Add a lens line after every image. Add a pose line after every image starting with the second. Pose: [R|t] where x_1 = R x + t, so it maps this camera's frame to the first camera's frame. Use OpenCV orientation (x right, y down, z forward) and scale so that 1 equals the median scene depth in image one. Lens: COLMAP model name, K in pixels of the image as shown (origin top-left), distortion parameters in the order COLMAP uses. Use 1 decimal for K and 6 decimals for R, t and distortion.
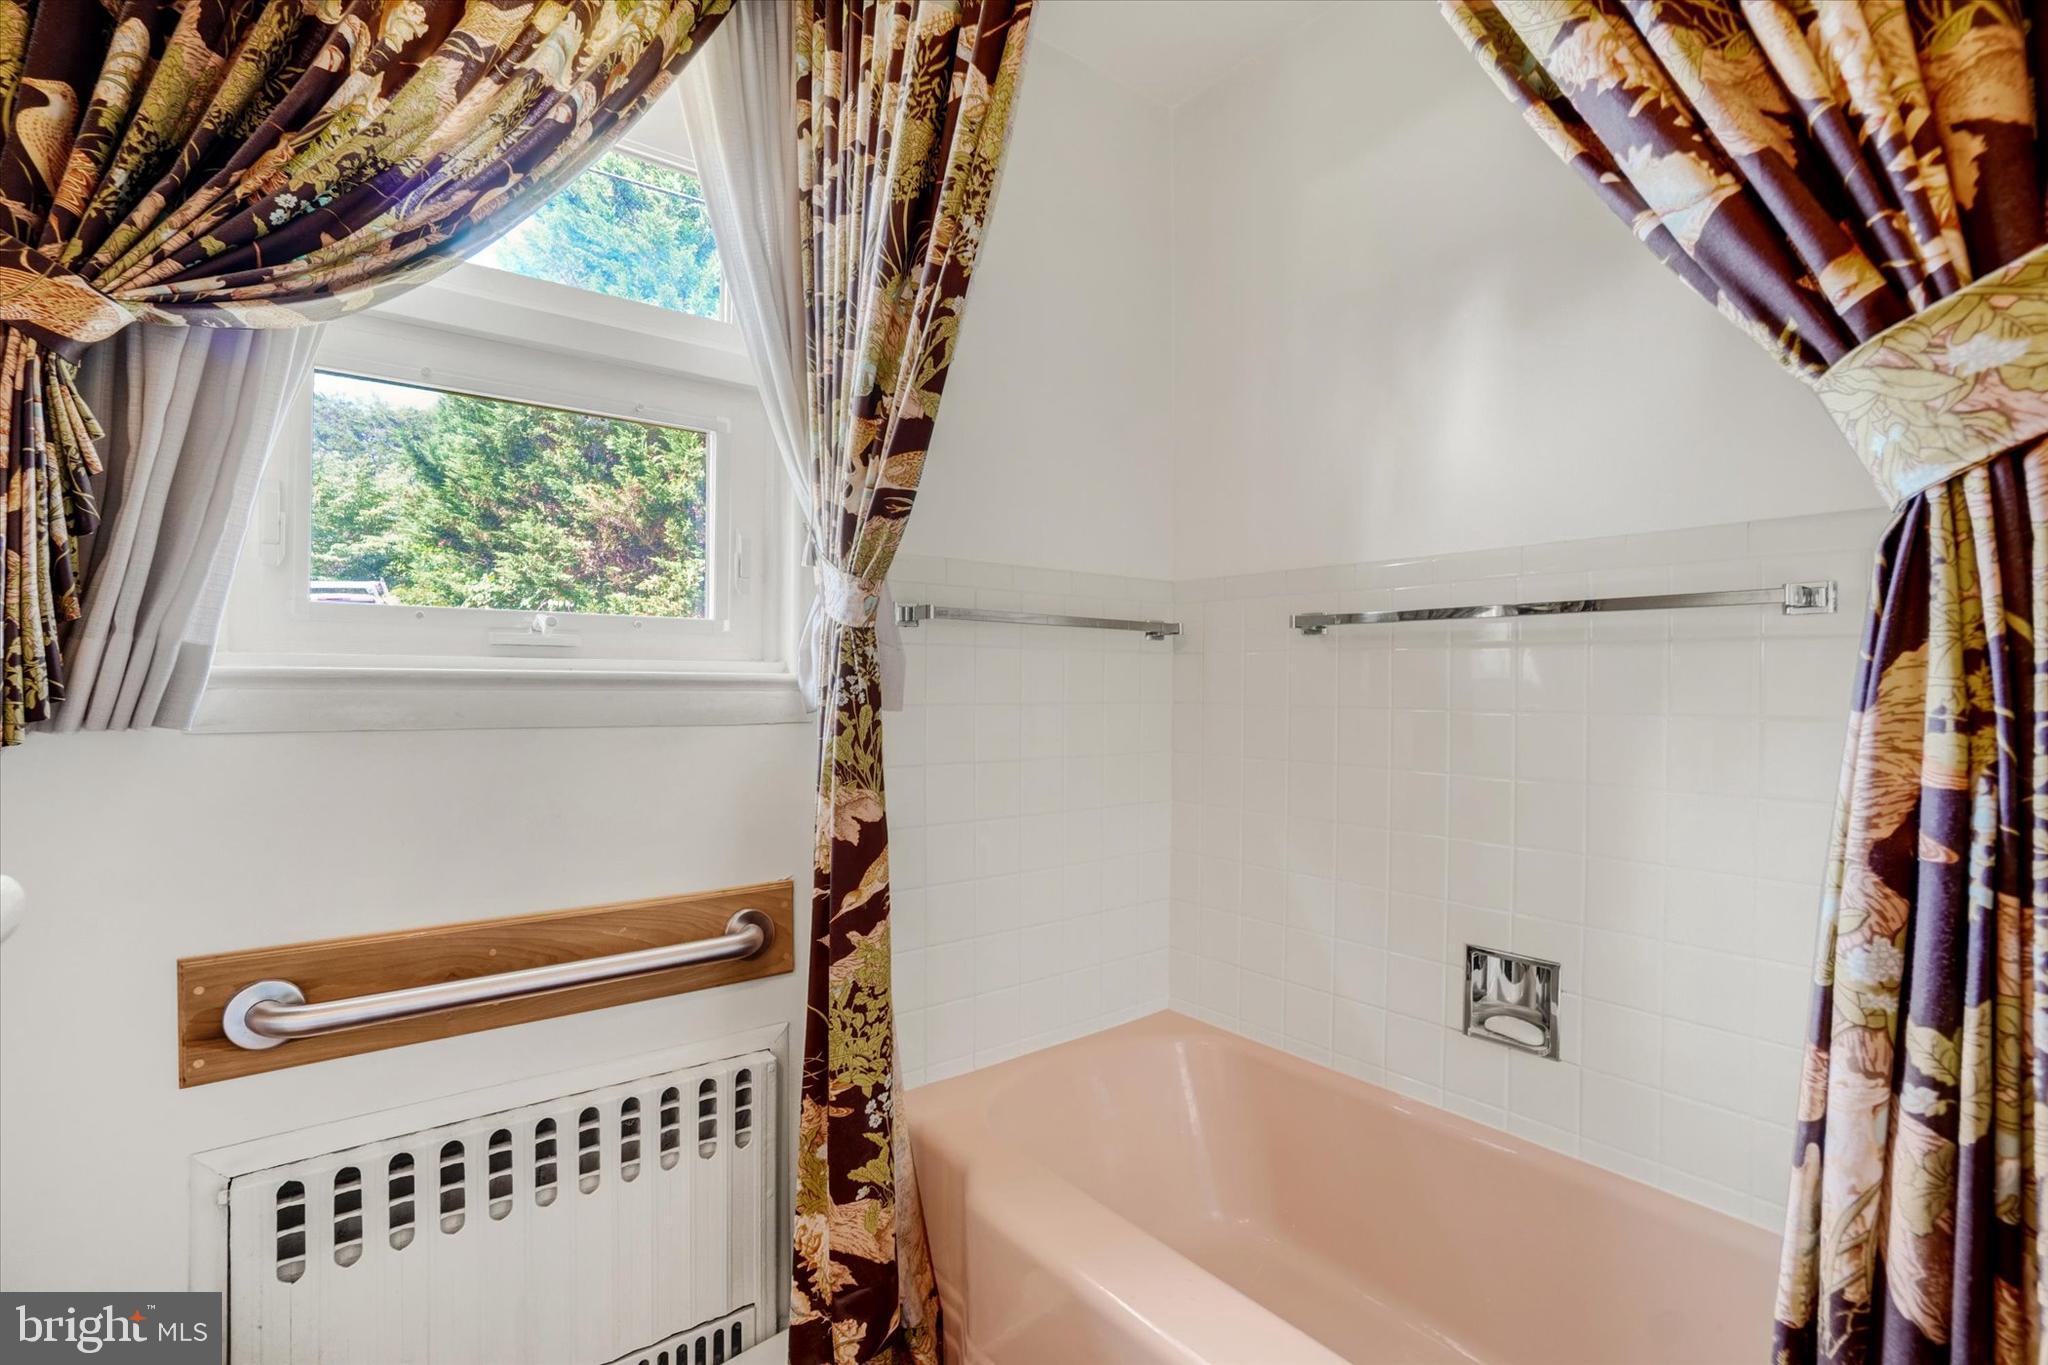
lens RADIAL K [[929.1, 0, 1015.2], [0, 929.1, 687.8], [0, 0, 1]] dist [-0.059452, 0.021191]
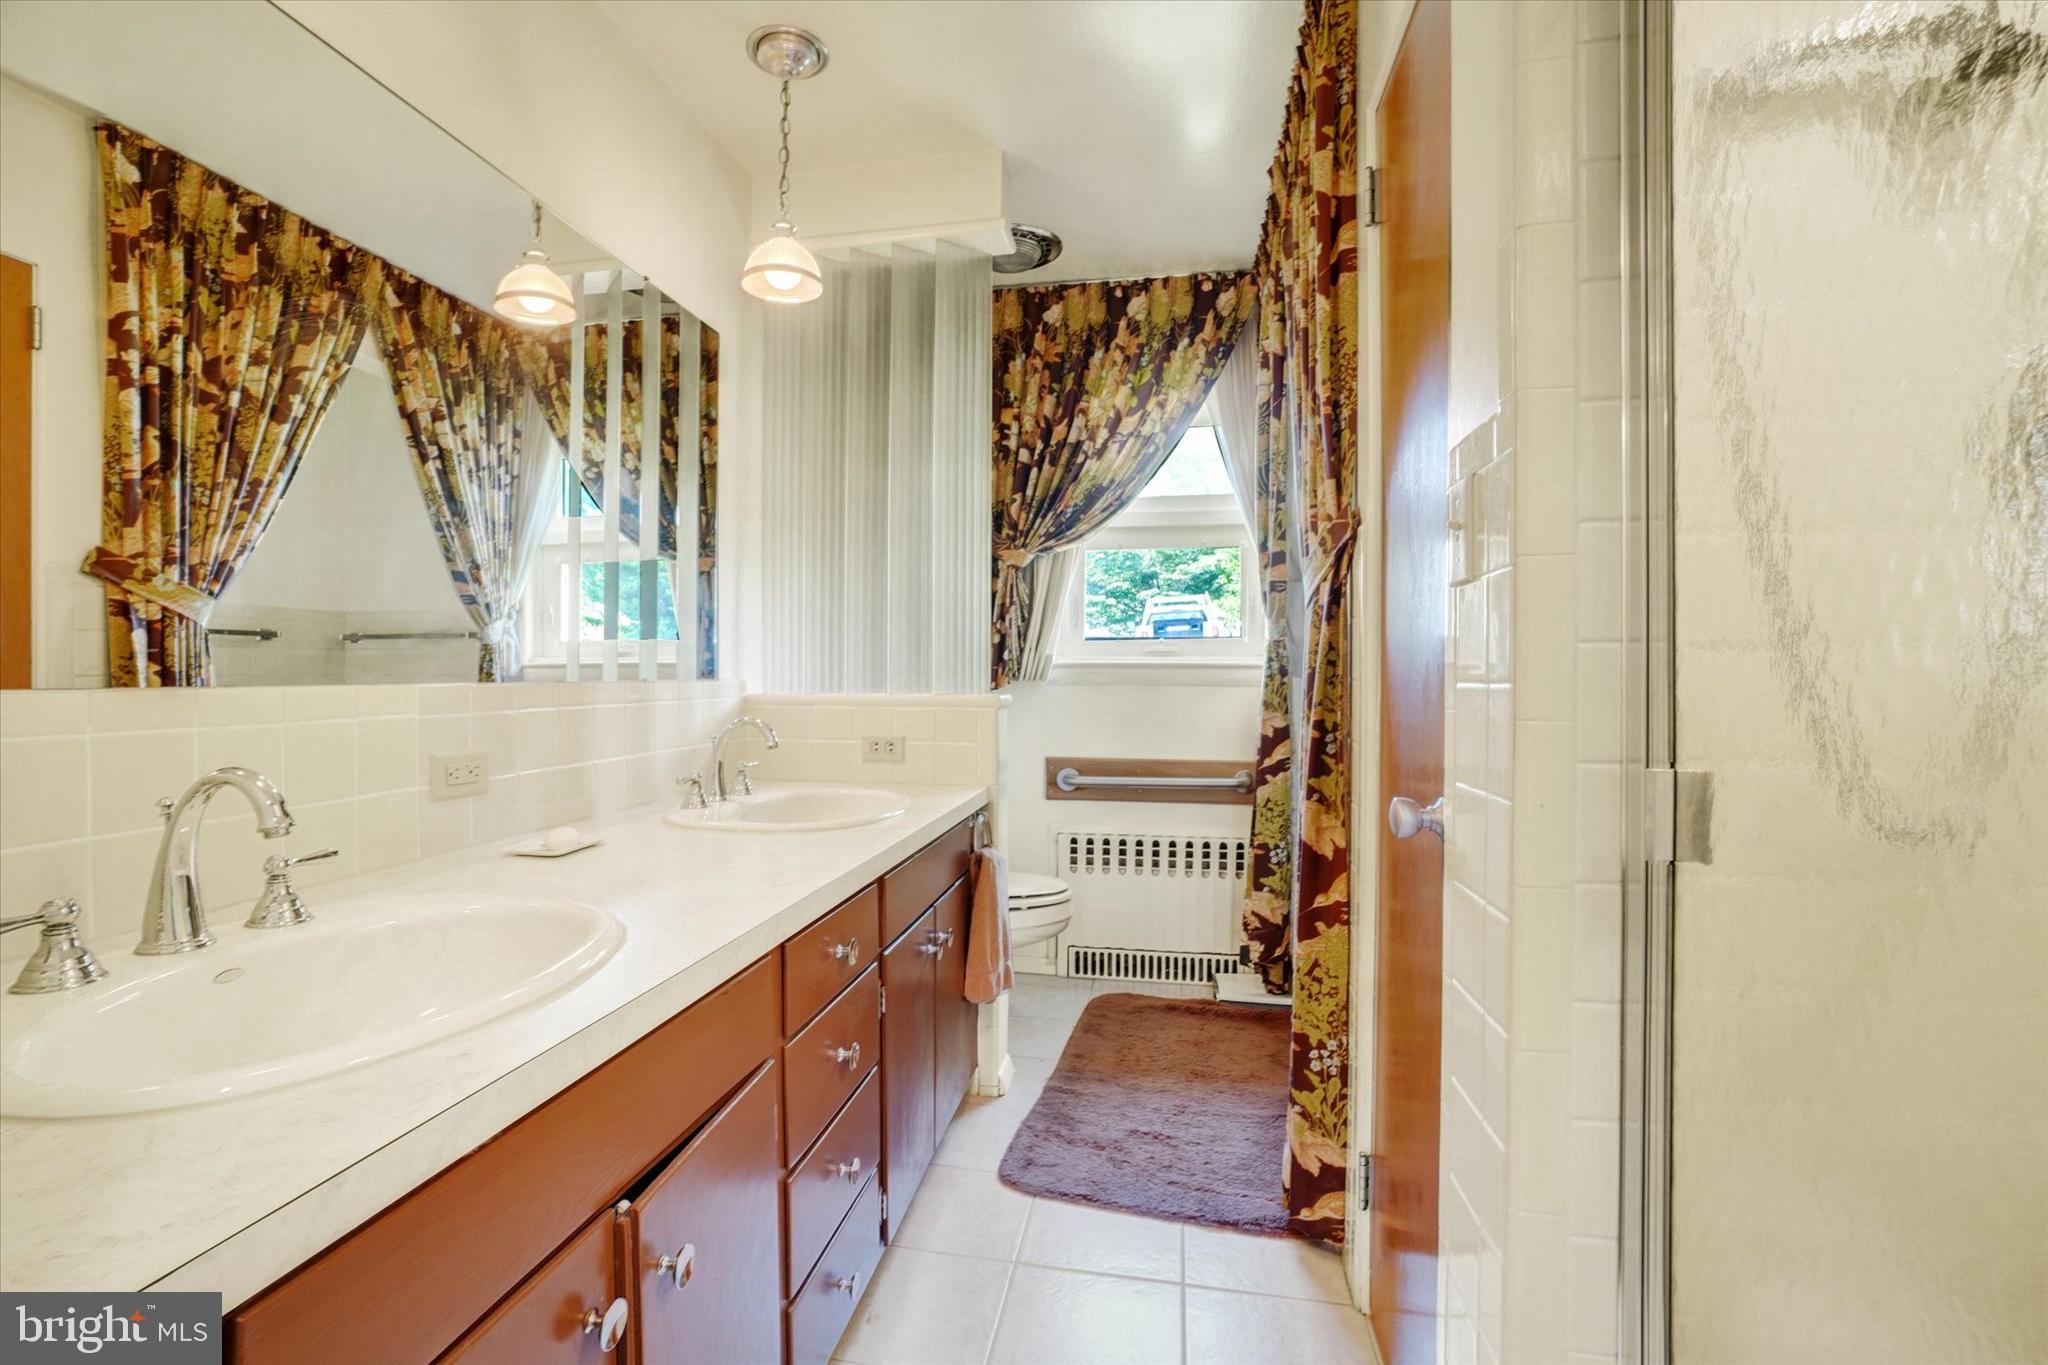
lens RADIAL K [[929.1, 0, 1015.2], [0, 929.1, 687.8], [0, 0, 1]] dist [-0.059452, 0.021191]
pose [[0.676190, 0.005662, -0.736705, 1.281563], [-0.000878, 0.999976, 0.006880, 0.041739], [0.736726, -0.004005, 0.676179, -1.180504]]
